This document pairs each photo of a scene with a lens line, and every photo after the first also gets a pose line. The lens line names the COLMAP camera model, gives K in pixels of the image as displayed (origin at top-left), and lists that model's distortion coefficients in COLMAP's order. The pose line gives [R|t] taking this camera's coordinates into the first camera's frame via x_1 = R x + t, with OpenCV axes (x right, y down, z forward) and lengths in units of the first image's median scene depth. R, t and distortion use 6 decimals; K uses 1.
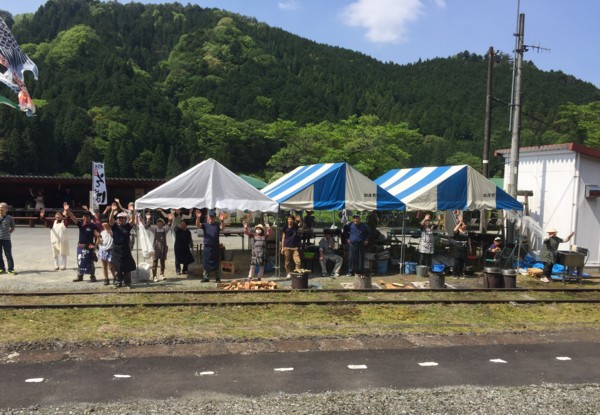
lens RADIAL K [[511.3, 0, 274.4], [0, 511.3, 209.2], [0, 0, 1]] dist [0.133451, -0.188347]
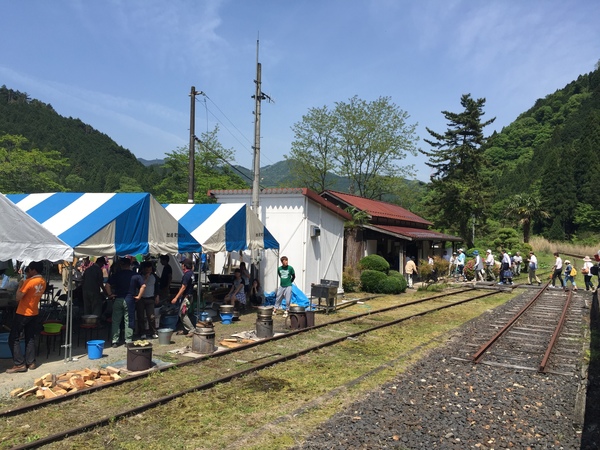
lens RADIAL K [[520.4, 0, 300.0], [0, 520.4, 225.0], [0, 0, 1]] dist [0.073048, -0.137068]
pose [[0.620619, 0.011002, 0.784035, -0.328208], [0.028271, 0.998937, -0.036397, -0.007435], [-0.783603, 0.044754, 0.619648, 0.328584]]
